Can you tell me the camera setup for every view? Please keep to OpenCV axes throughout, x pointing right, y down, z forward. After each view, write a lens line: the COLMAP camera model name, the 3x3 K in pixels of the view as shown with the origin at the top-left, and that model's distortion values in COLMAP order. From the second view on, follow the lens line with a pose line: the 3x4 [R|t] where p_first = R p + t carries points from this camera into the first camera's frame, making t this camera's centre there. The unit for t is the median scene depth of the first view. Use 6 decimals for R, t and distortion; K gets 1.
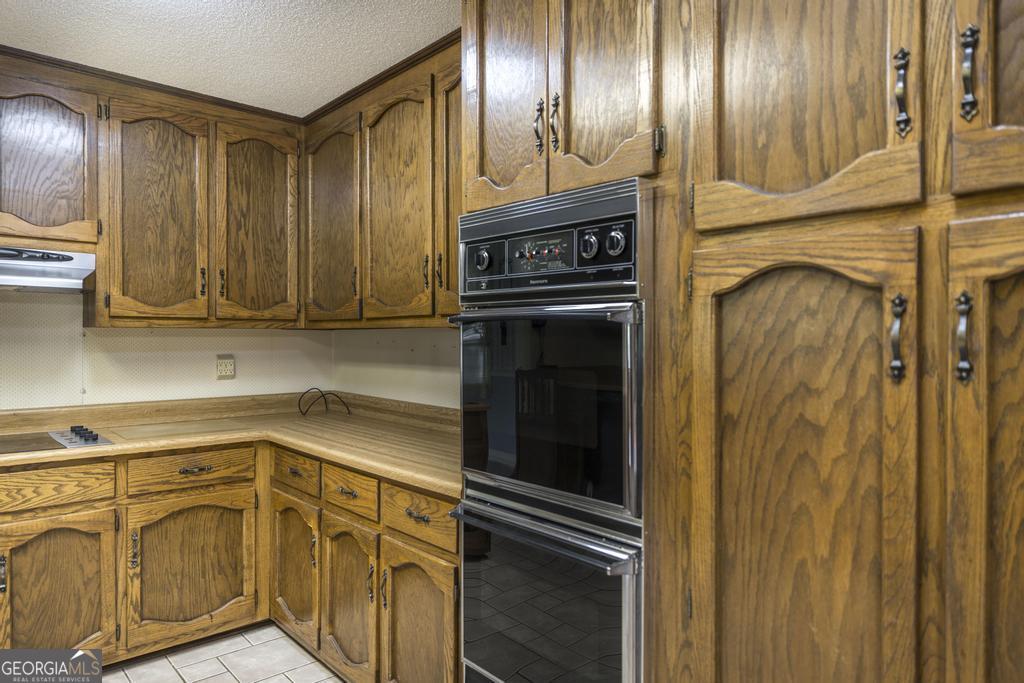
lens RADIAL K [[664.5, 0, 525.0], [0, 664.5, 341.6], [0, 0, 1]] dist [0.005615, -0.008502]
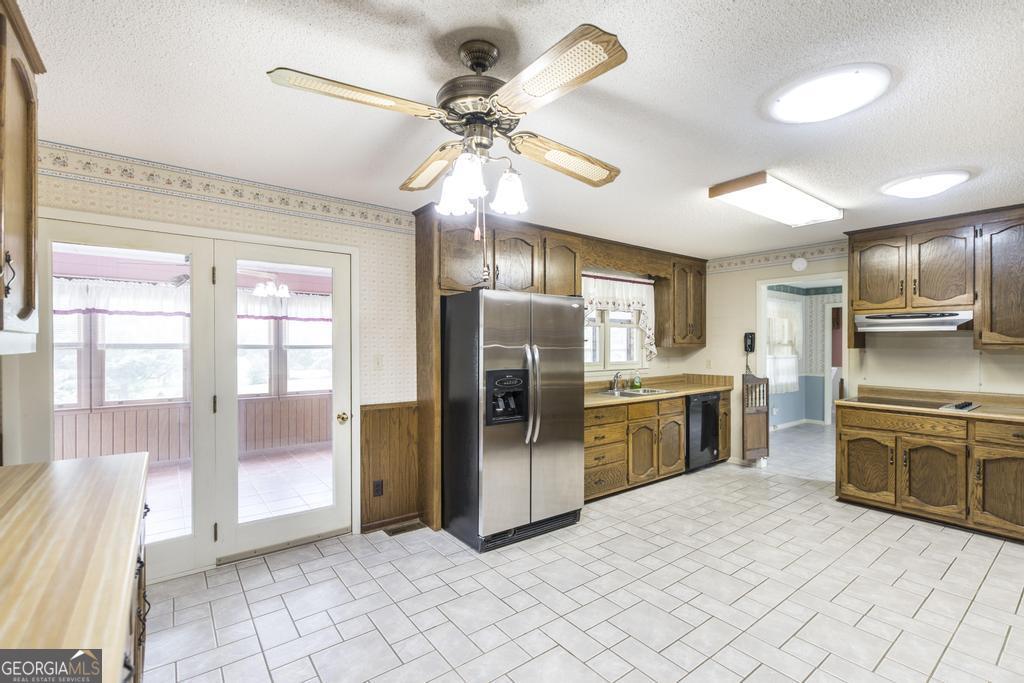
lens RADIAL K [[455.1, 0, 513.4], [0, 455.1, 346.2], [0, 0, 1]] dist [0.015044, -0.001343]
pose [[-0.085220, 0.001042, -0.996362, 0.776057], [-0.007772, 0.999968, 0.001710, -0.024017], [0.996332, 0.007889, -0.085209, -0.177051]]
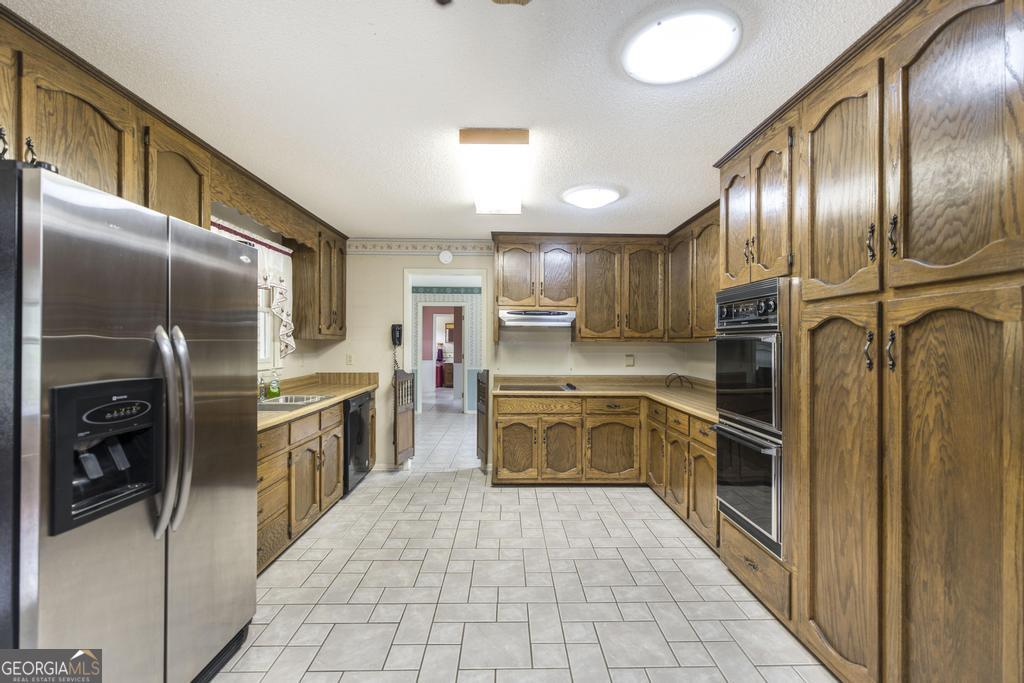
lens RADIAL K [[455.1, 0, 508.8], [0, 455.1, 343.3], [0, 0, 1]] dist [0.015044, -0.001343]
pose [[0.748057, 0.001556, -0.663633, 0.260101], [-0.008269, 0.999941, -0.006977, -0.003702], [0.663583, 0.010707, 0.748026, -0.381437]]
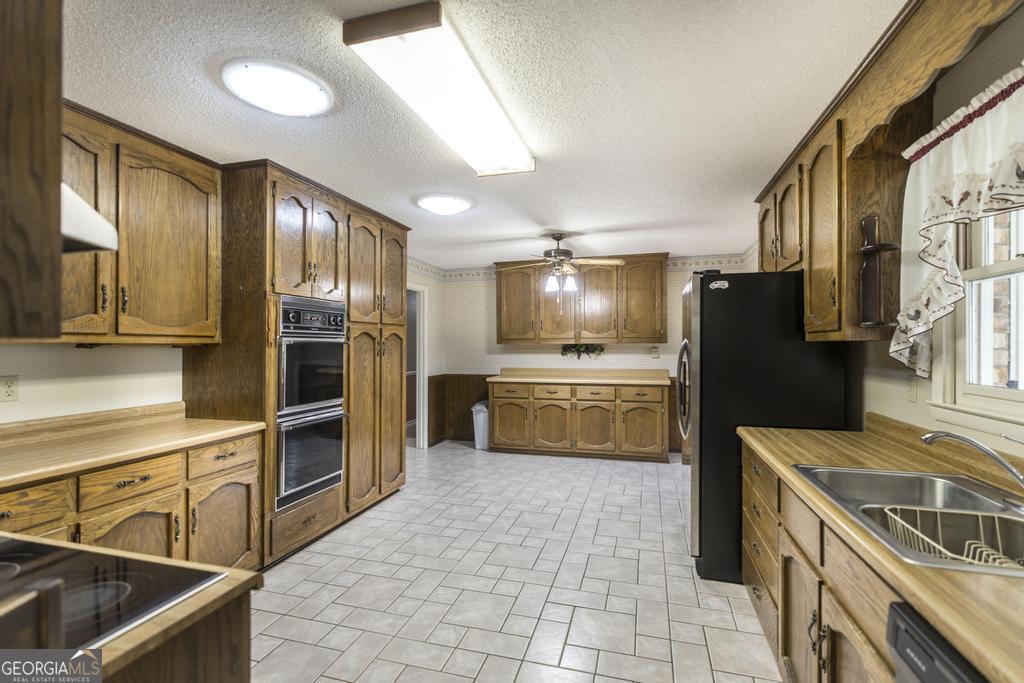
lens RADIAL K [[455.1, 0, 512.5], [0, 455.1, 344.1], [0, 0, 1]] dist [0.015044, -0.001343]
pose [[-0.525141, -0.002590, 0.851011, -1.207982], [0.005217, 0.999967, 0.006263, -0.021586], [-0.850999, 0.007728, -0.525110, 0.769697]]
